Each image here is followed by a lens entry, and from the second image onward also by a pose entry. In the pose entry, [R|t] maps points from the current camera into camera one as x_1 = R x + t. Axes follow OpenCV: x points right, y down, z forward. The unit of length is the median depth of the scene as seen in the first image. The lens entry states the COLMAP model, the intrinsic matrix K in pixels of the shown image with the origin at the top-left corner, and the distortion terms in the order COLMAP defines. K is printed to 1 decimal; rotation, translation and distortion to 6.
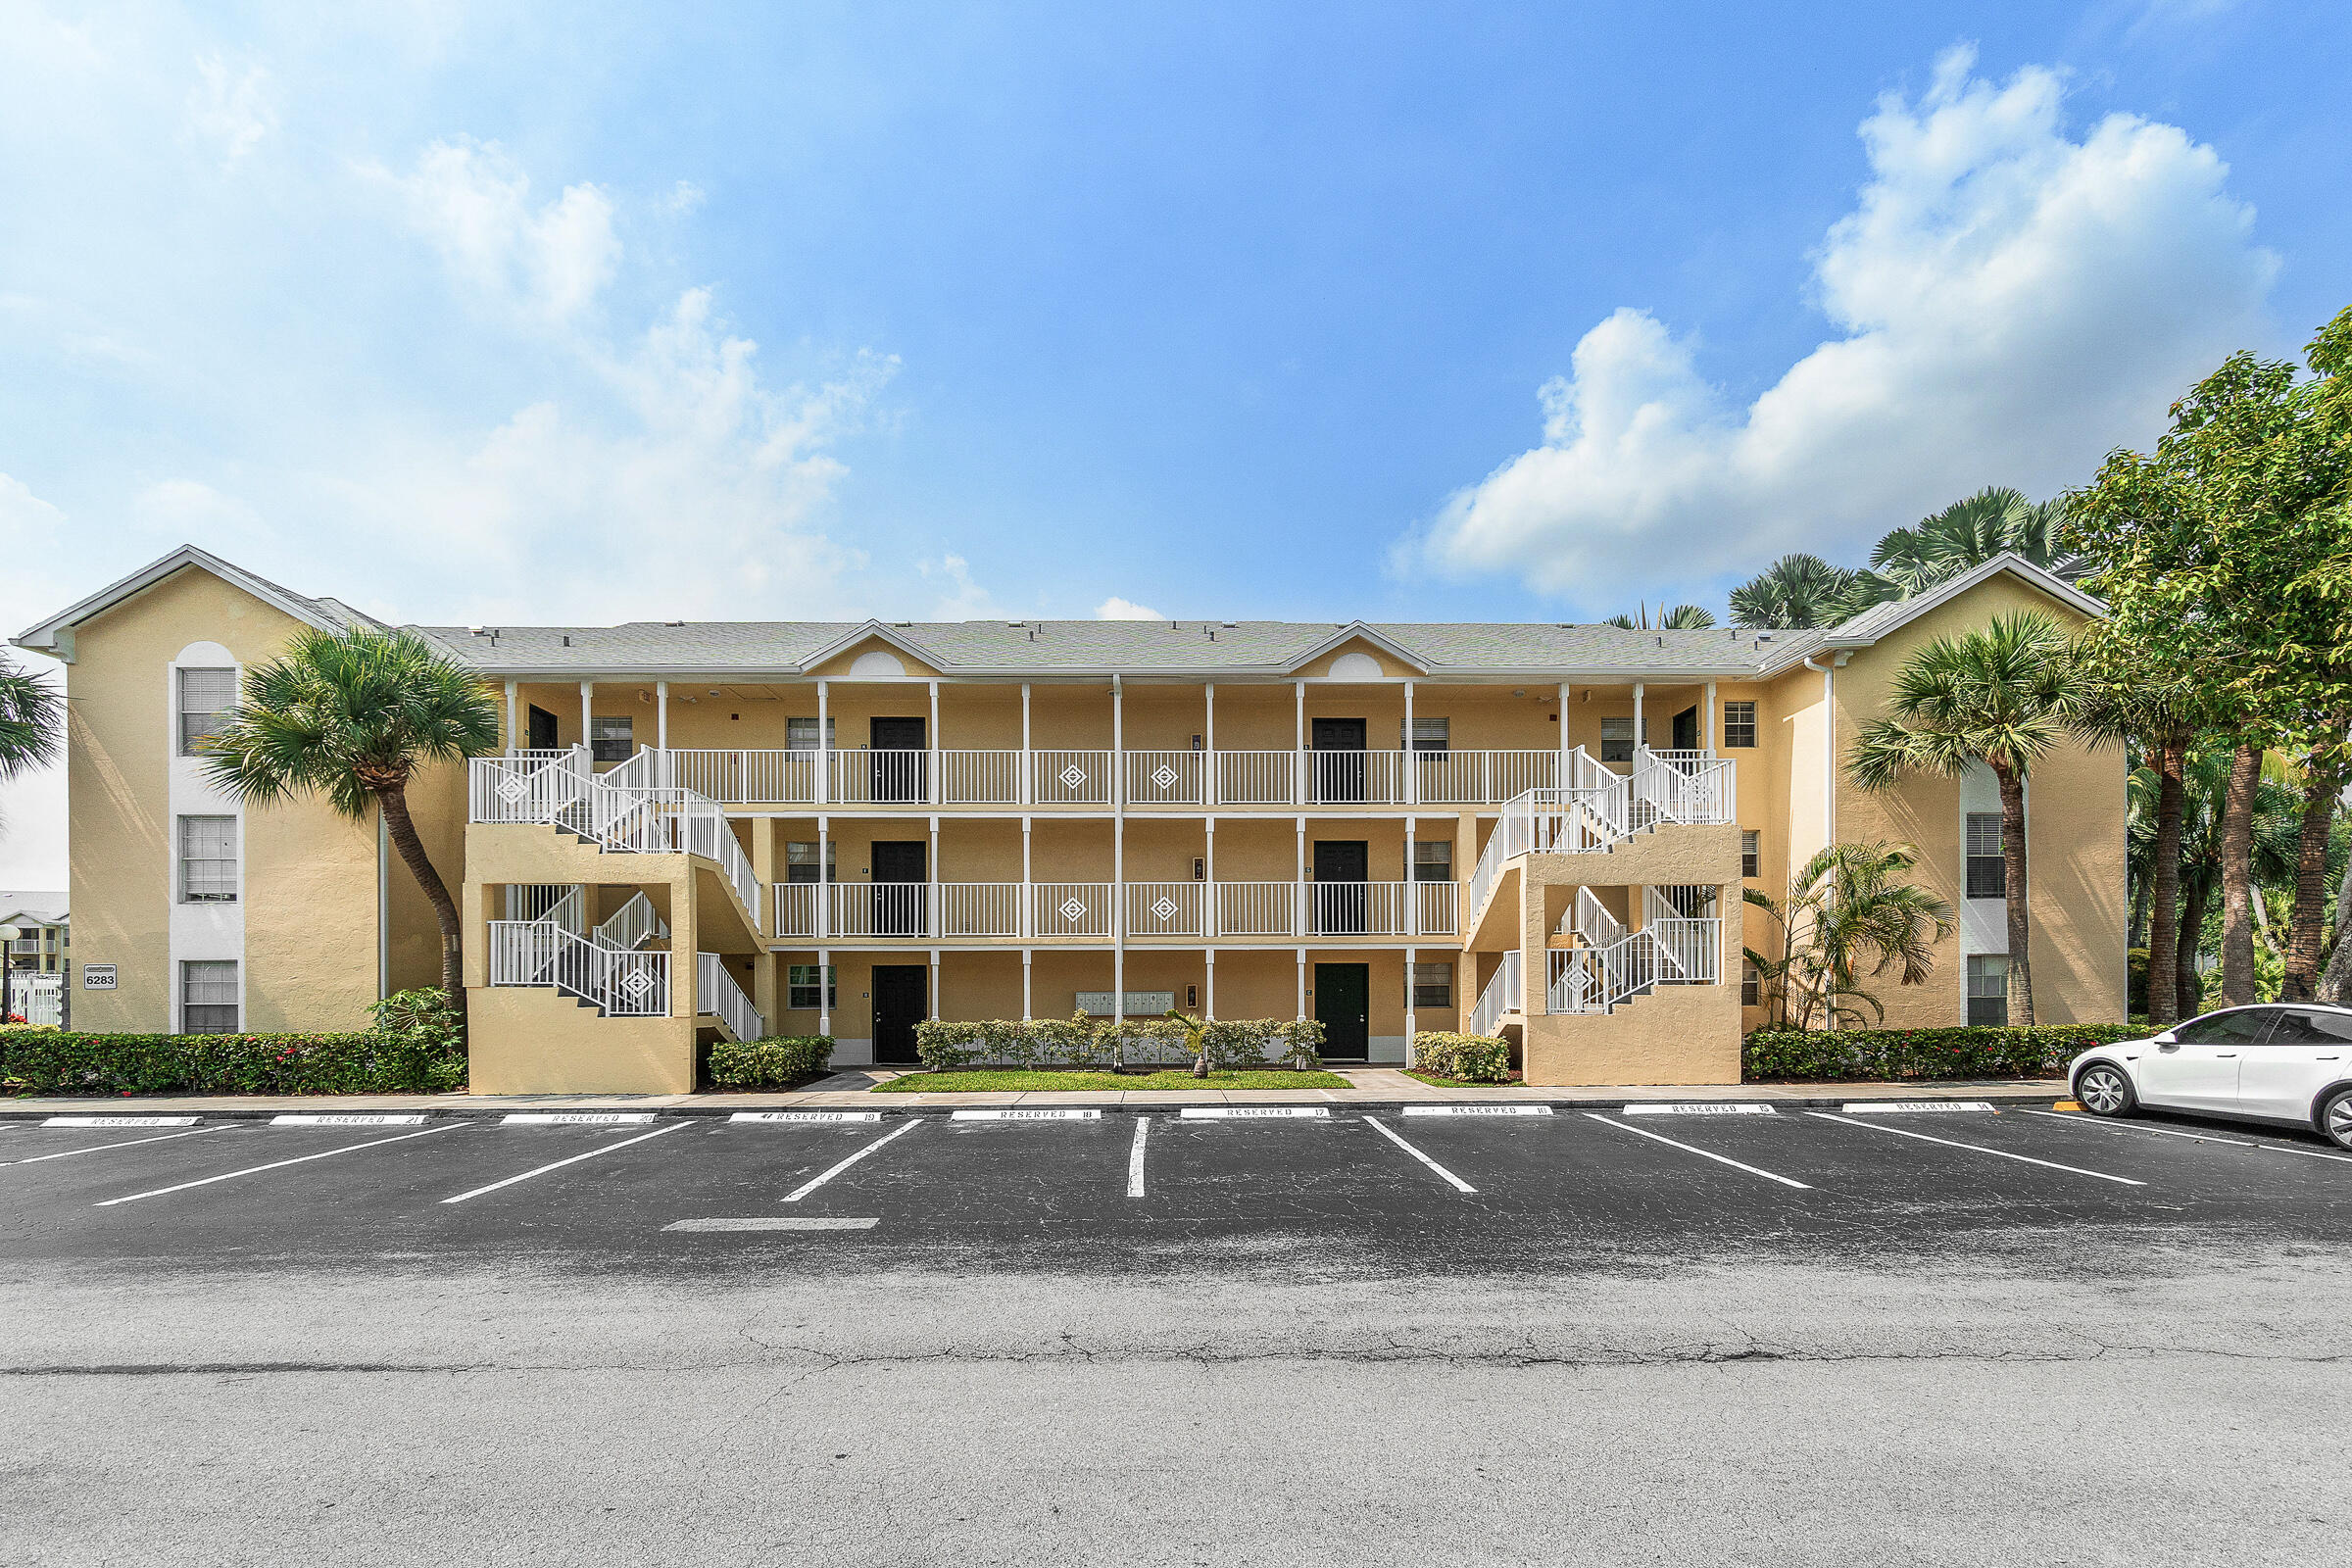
lens RADIAL K [[1057.4, 0, 1170.3], [0, 1057.4, 787.8], [0, 0, 1]] dist [-0.006133, 0.000516]
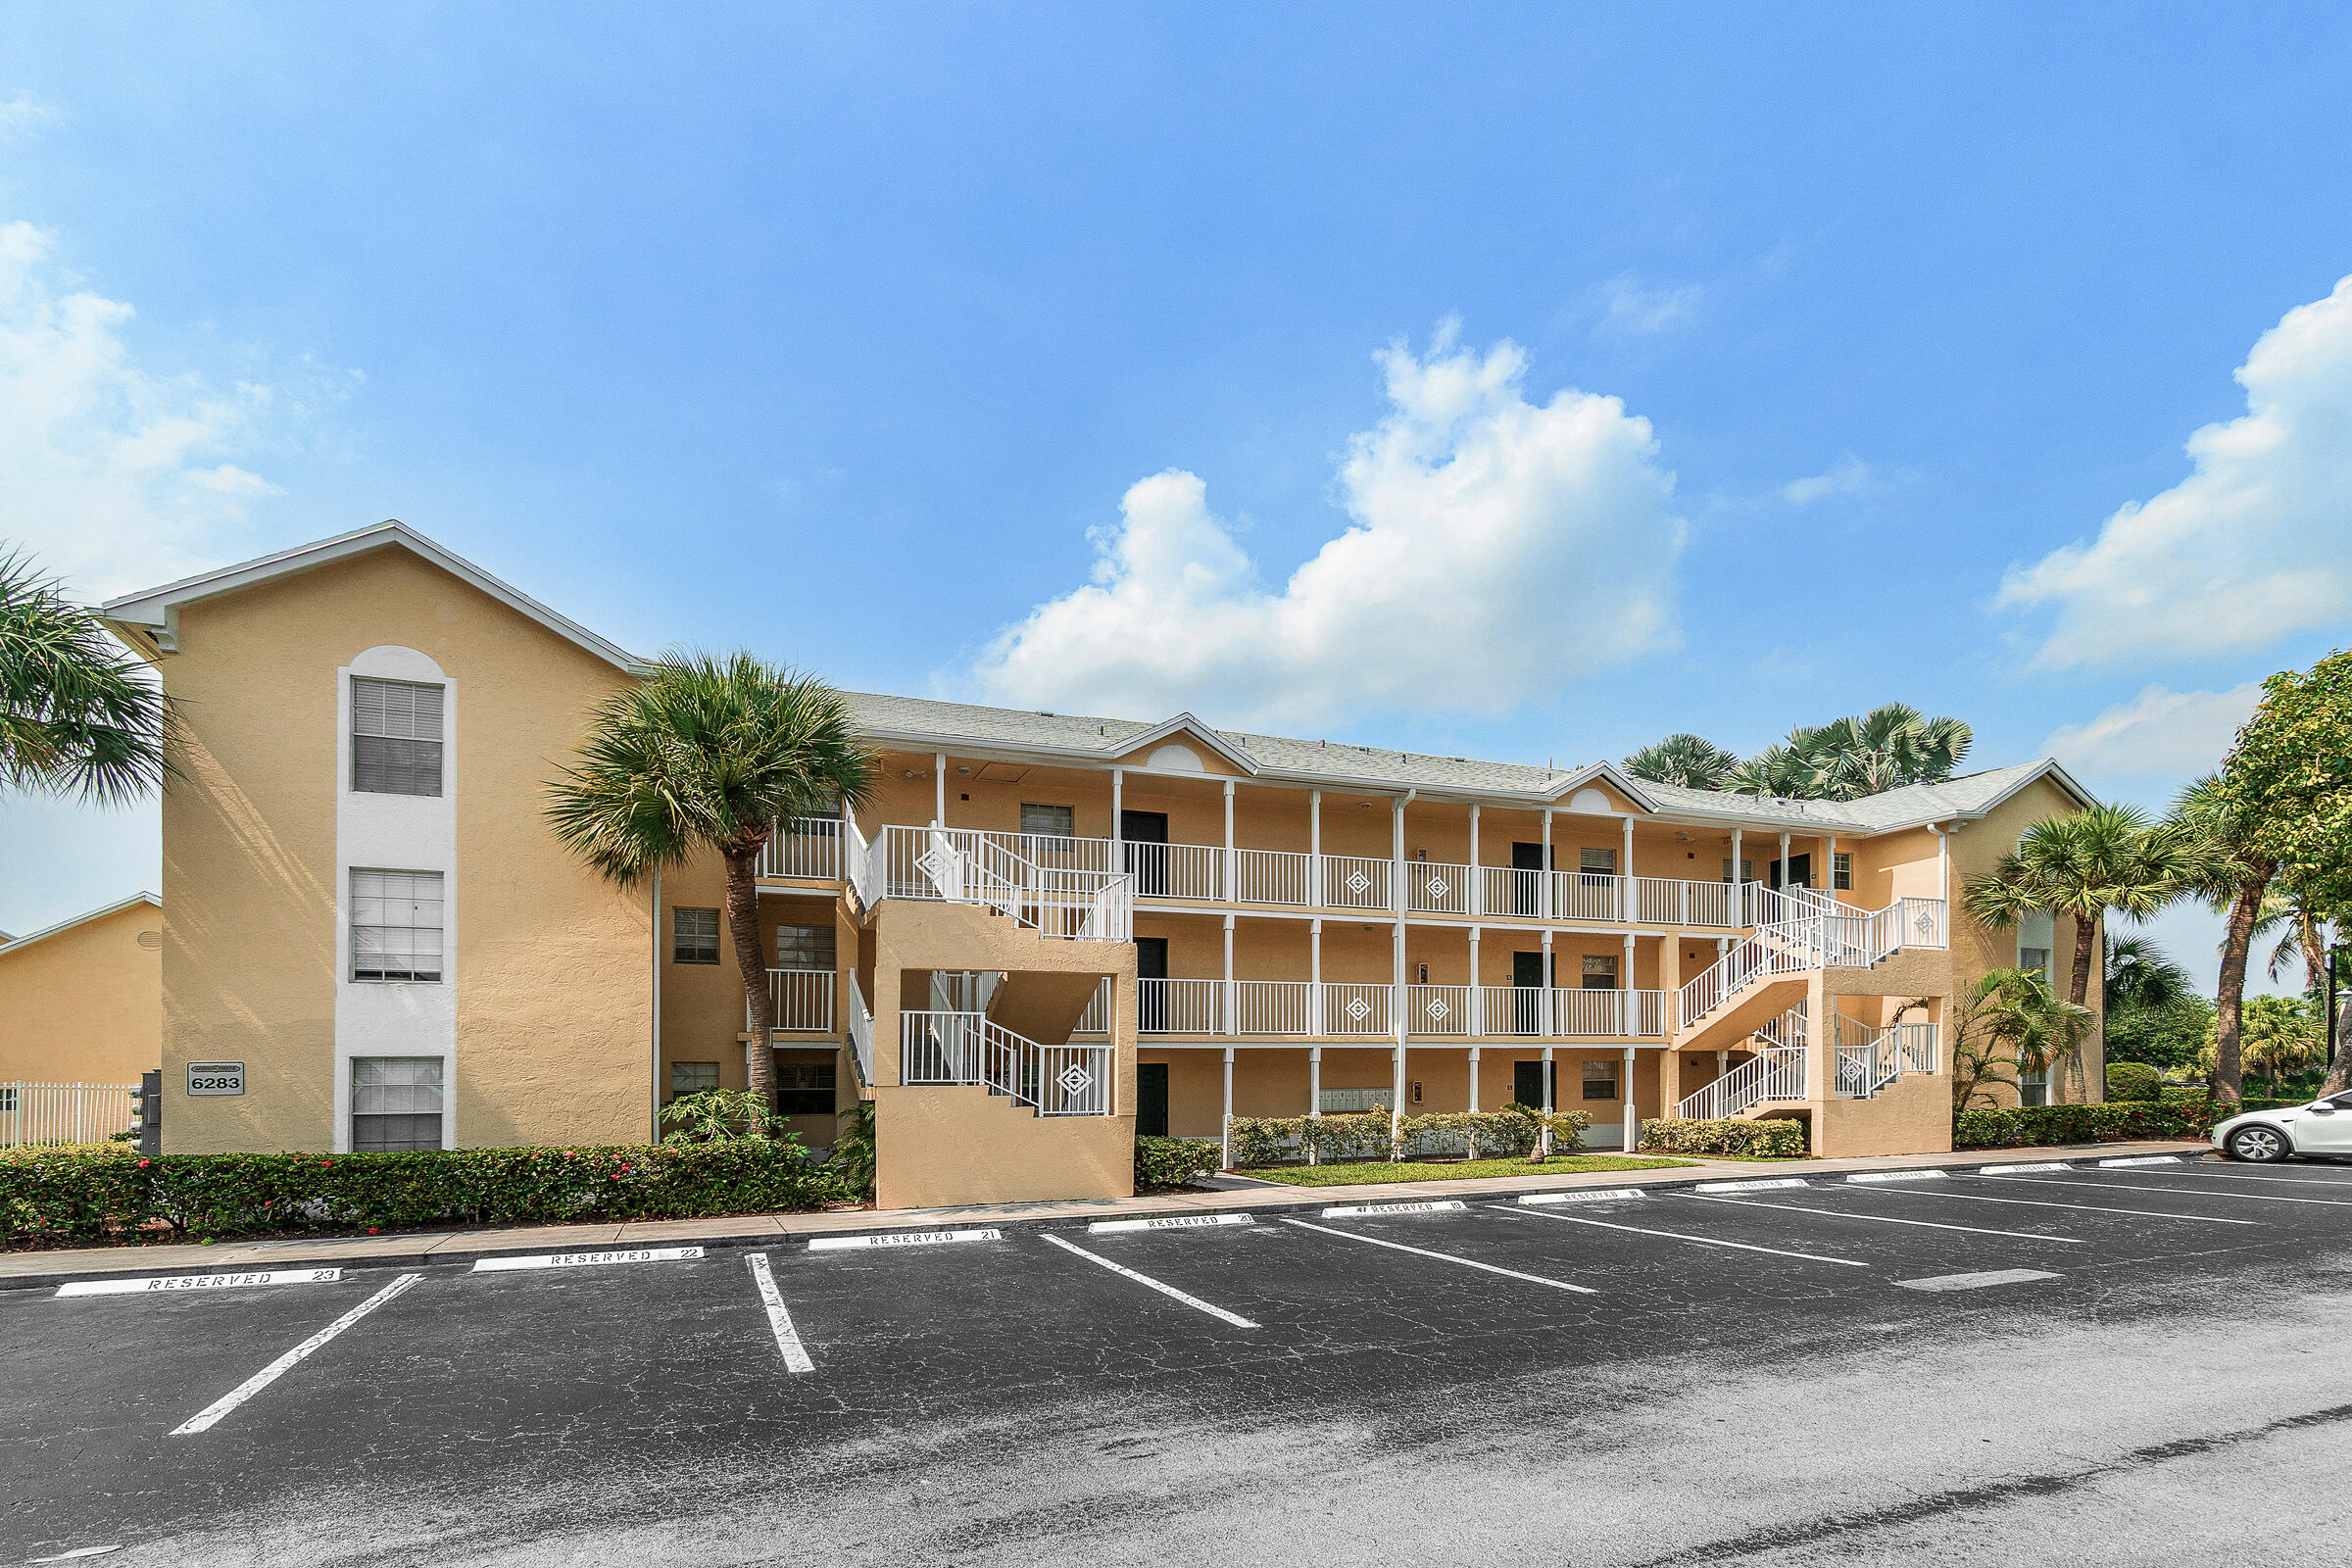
lens RADIAL K [[1235.1, 0, 1015.1], [0, 1235.1, 779.5], [0, 0, 1]] dist [-0.008896, 0.012617]
pose [[0.928621, 0.083403, 0.361534, -0.836024], [-0.059444, 0.995264, -0.076915, 0.002740], [-0.366237, 0.049934, 0.929181, -0.025275]]
